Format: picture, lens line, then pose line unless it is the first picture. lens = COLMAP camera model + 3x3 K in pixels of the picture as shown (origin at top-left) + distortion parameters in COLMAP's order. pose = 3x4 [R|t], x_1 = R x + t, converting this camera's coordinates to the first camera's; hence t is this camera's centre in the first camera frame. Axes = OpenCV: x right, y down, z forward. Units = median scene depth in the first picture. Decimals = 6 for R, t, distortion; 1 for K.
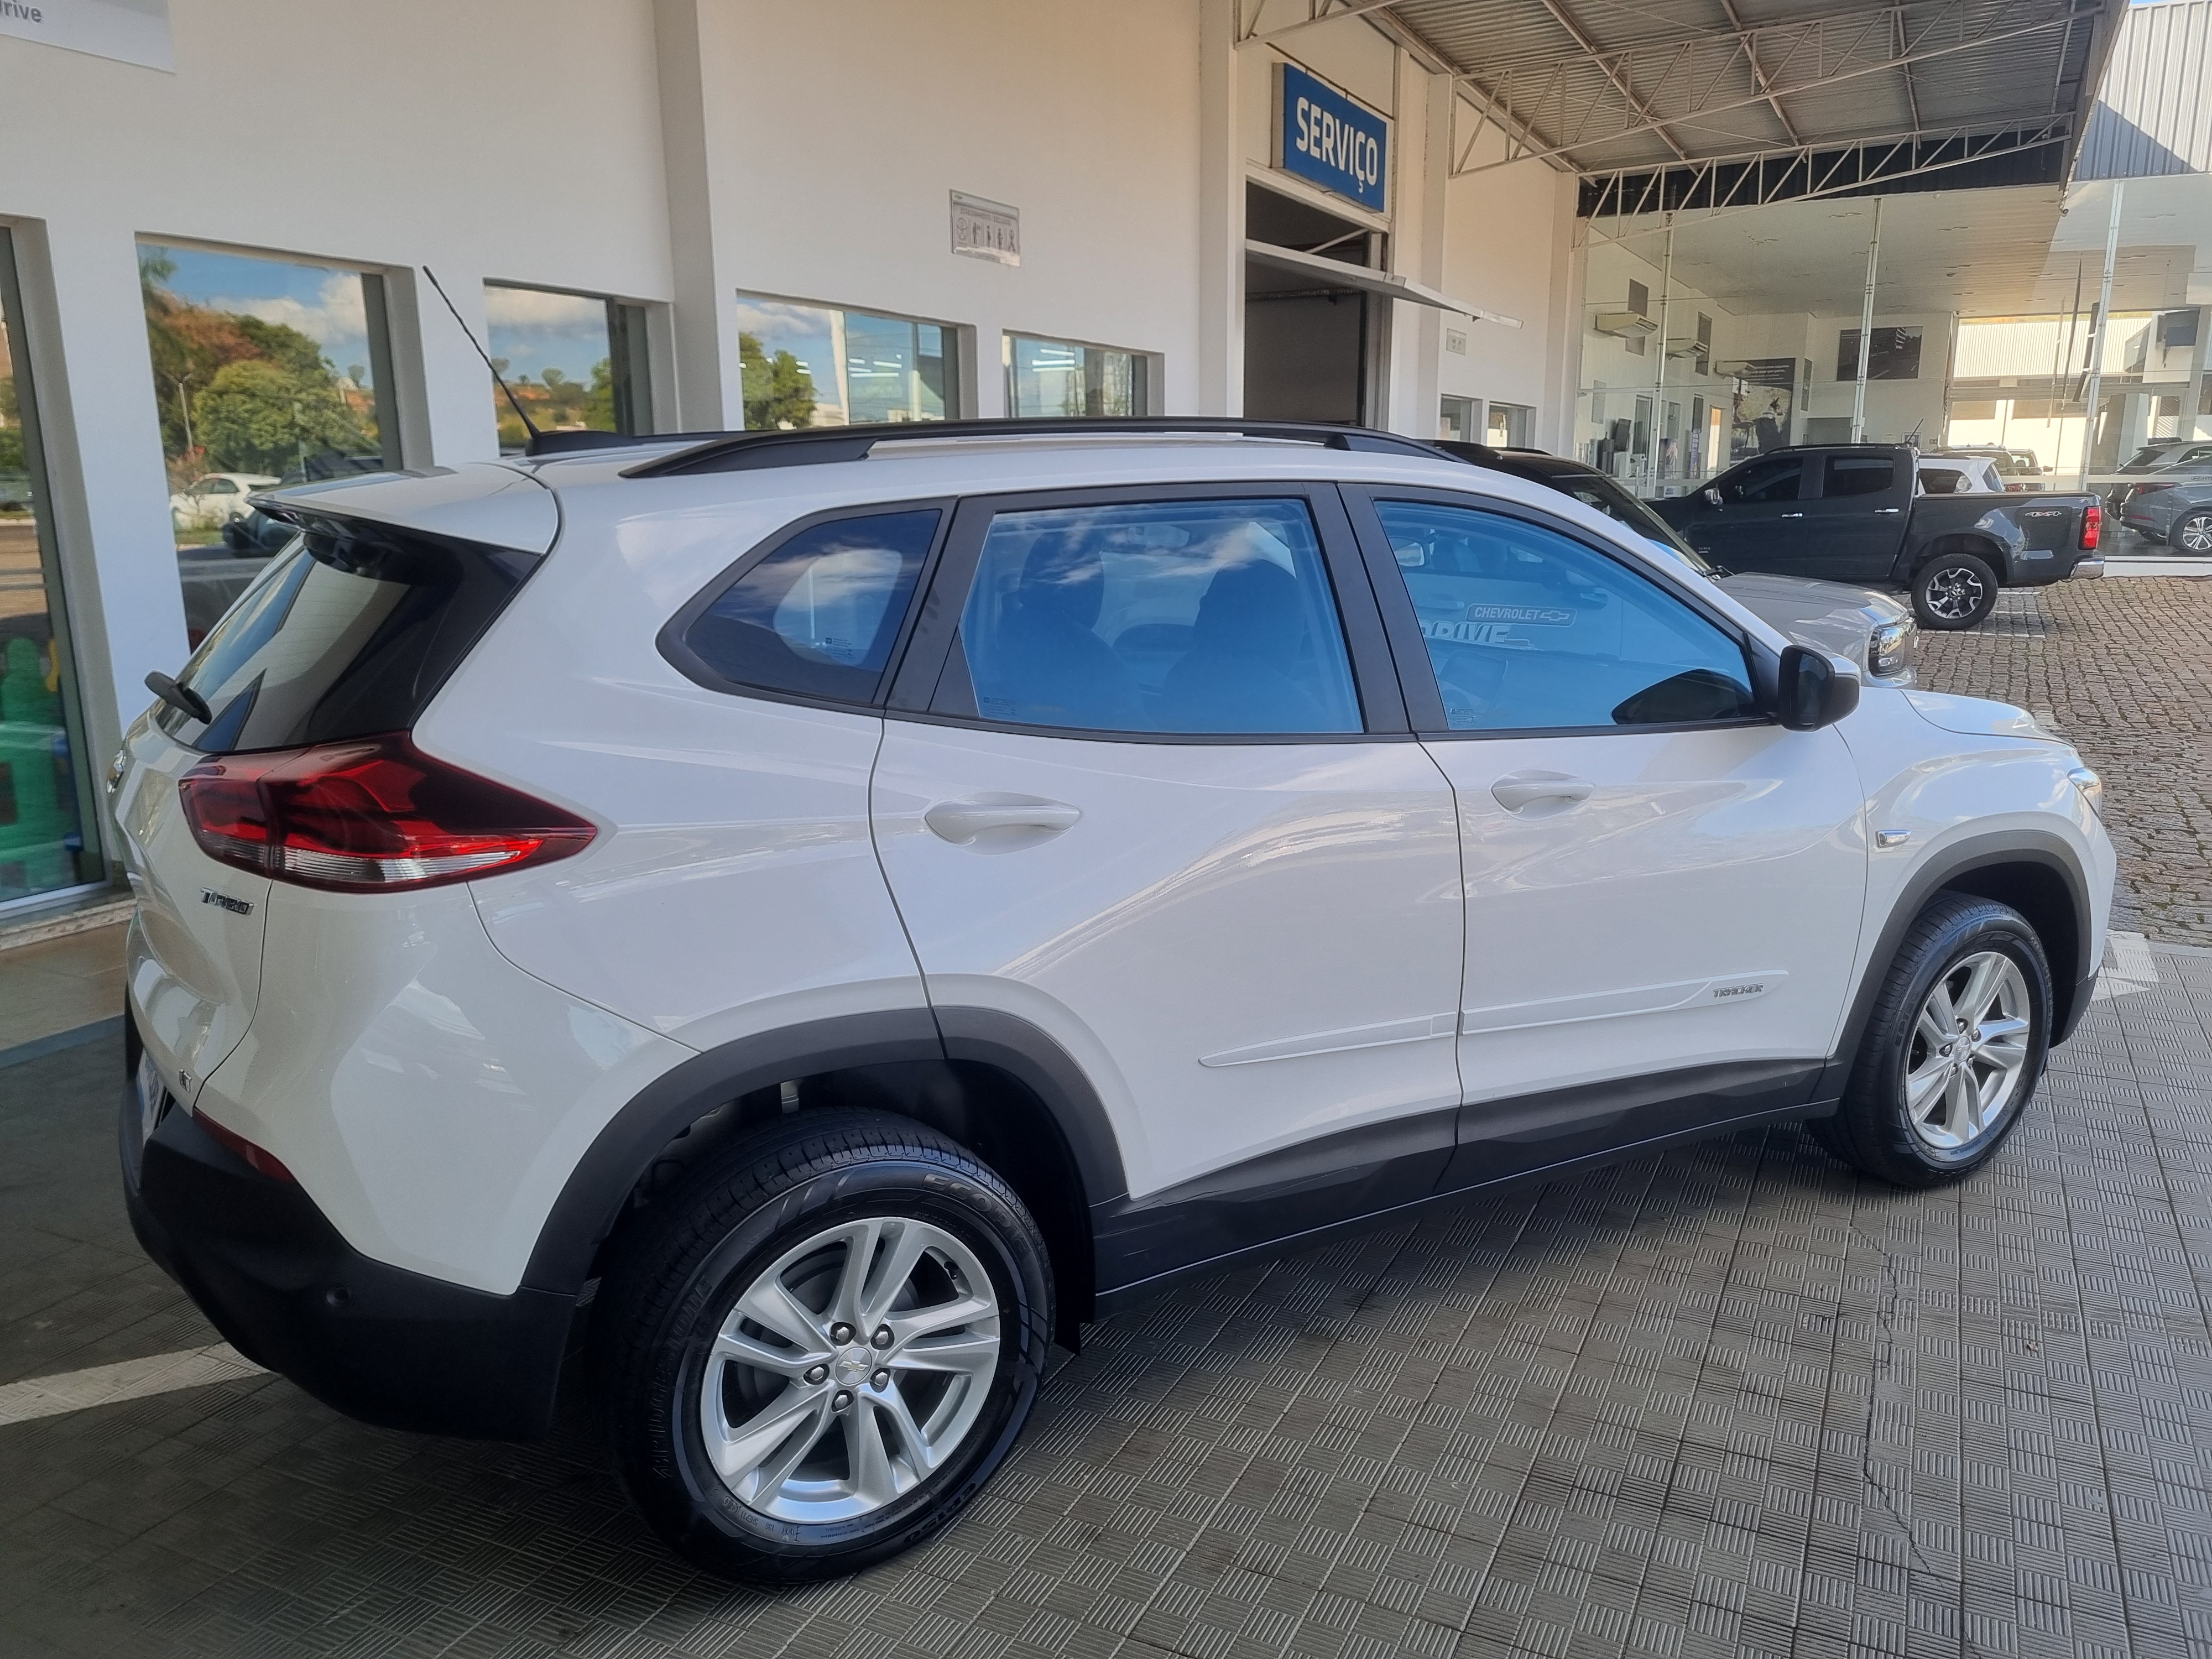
lens RADIAL K [[1697.6, 0, 1106.0], [0, 1697.6, 829.5], [0, 0, 1]] dist [0.002687, 0.000915]
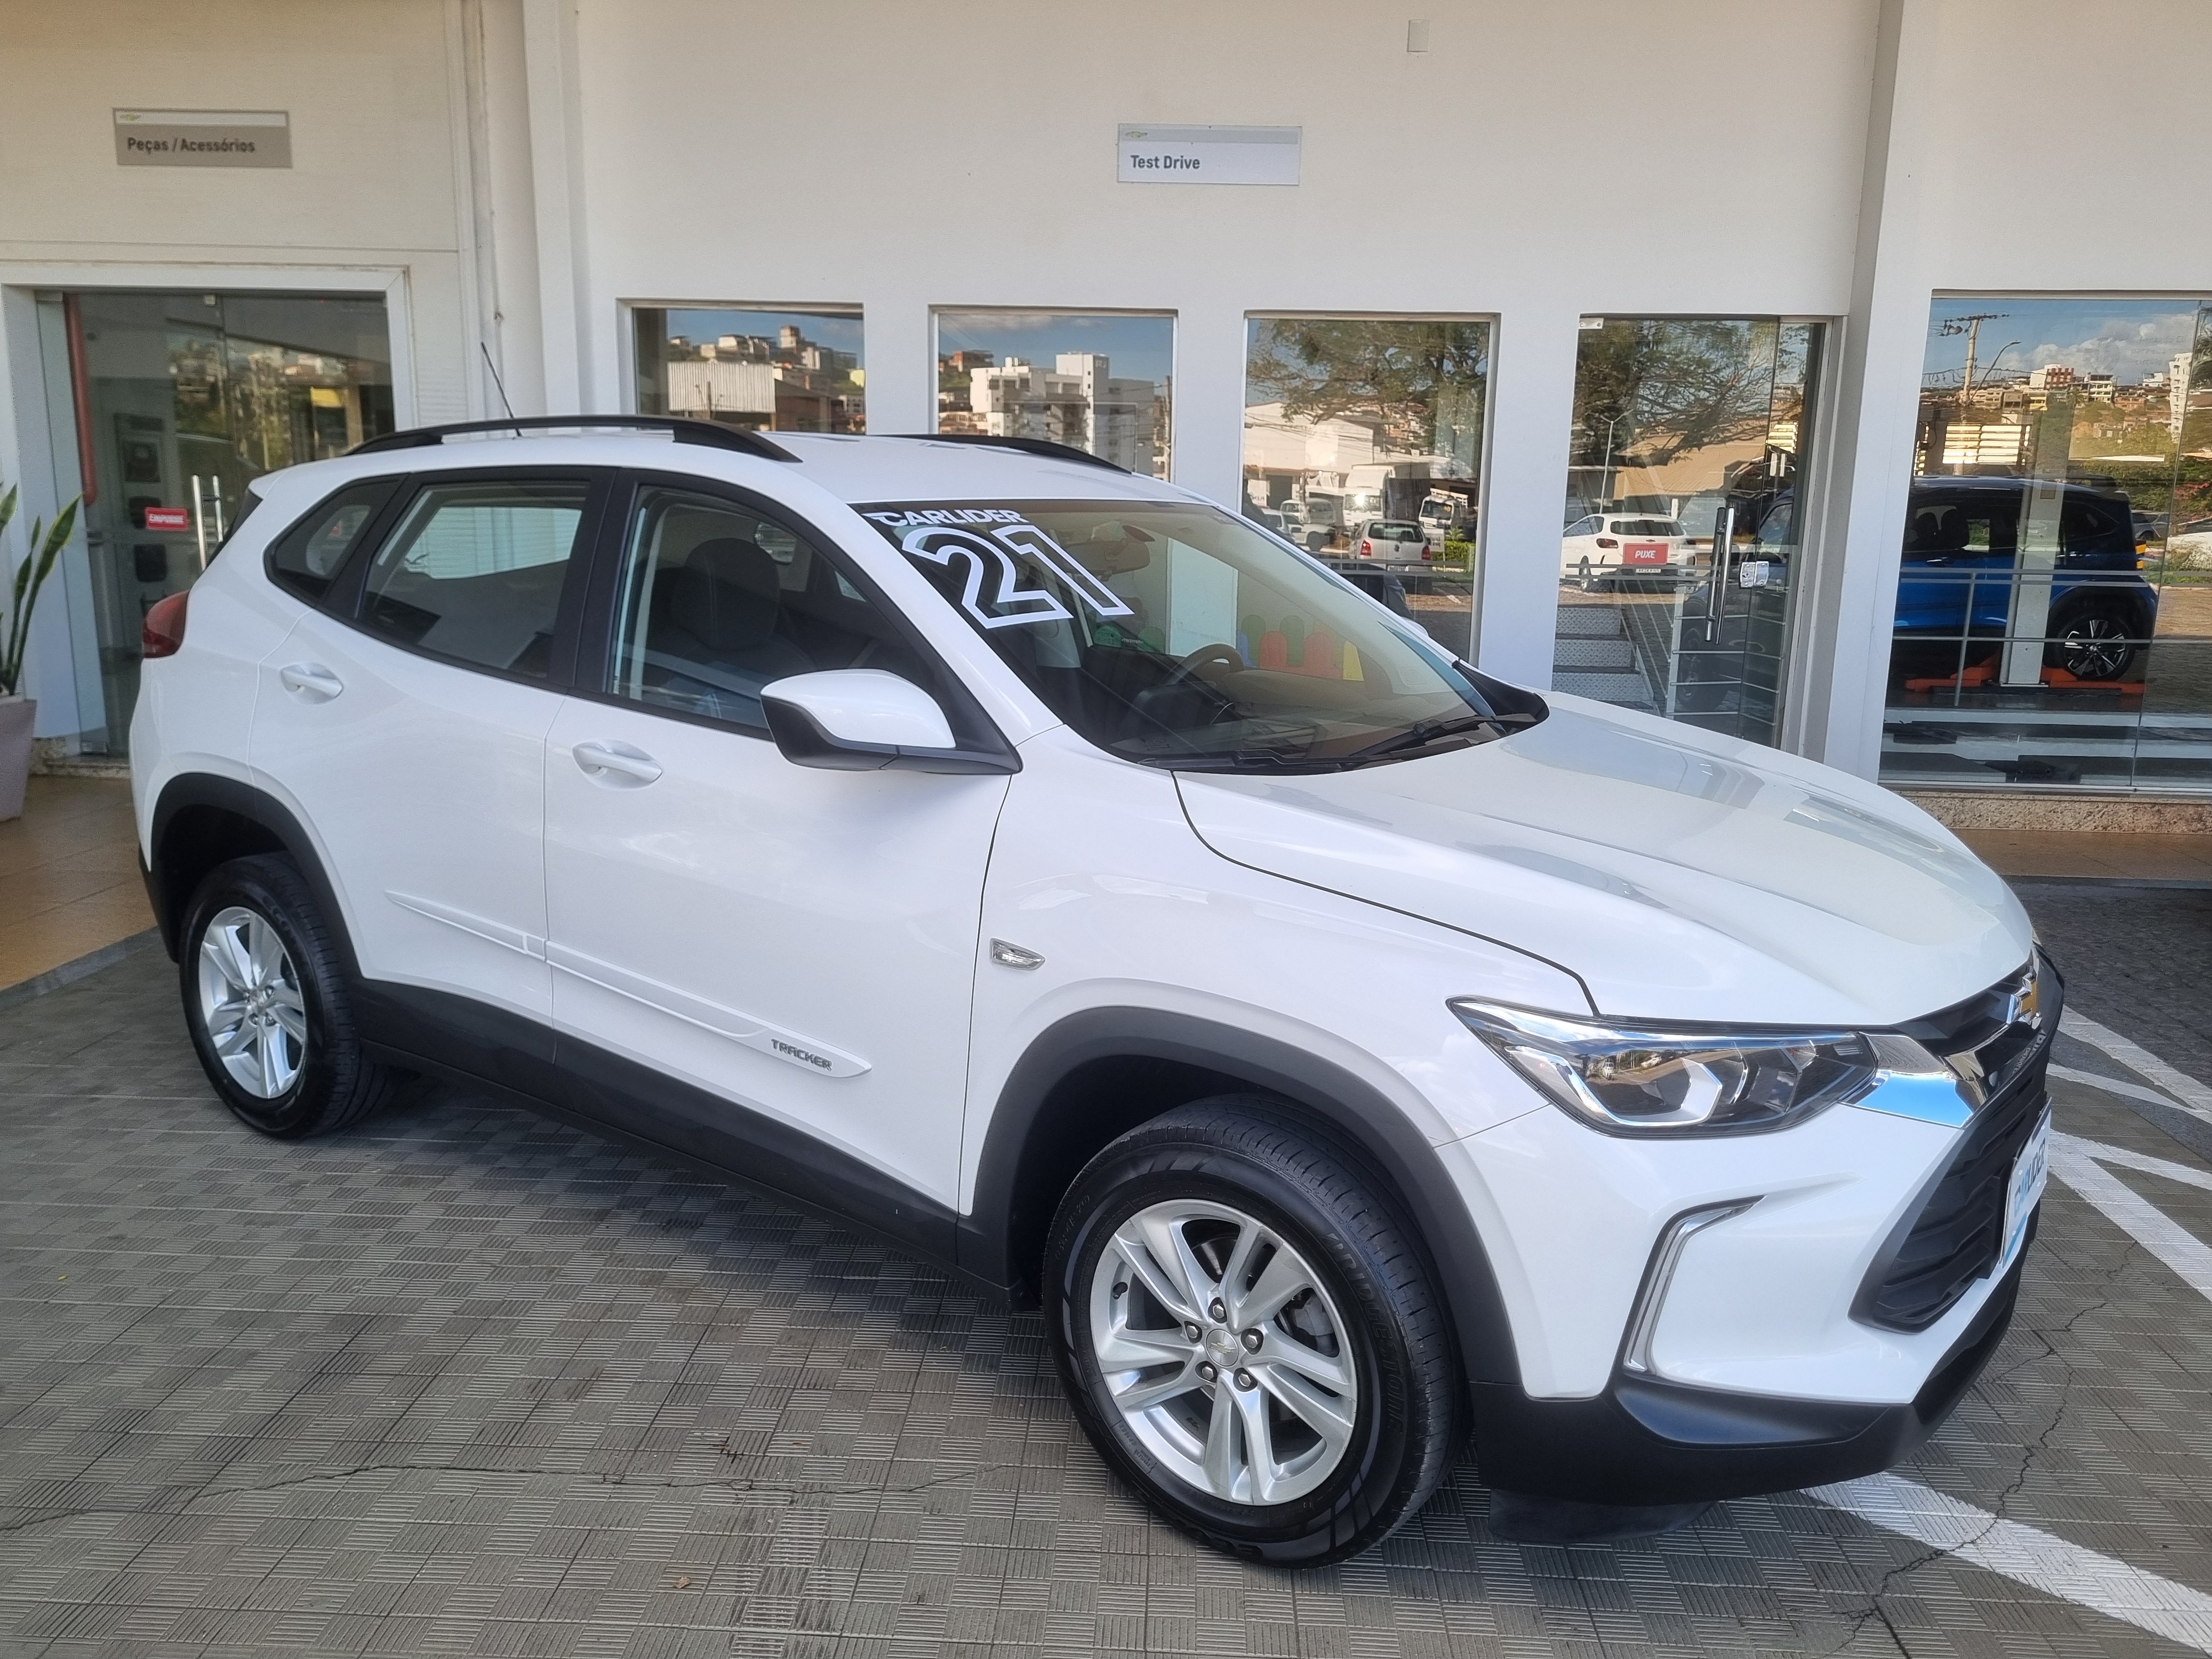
lens RADIAL K [[1693.7, 0, 1108.5], [0, 1693.7, 860.7], [0, 0, 1]] dist [0.115634, -0.001611]
pose [[0.377272, 0.198271, -0.904630, 1.208195], [-0.221001, 0.967867, 0.119964, -0.143405], [0.899347, 0.154665, 0.408967, 0.762484]]
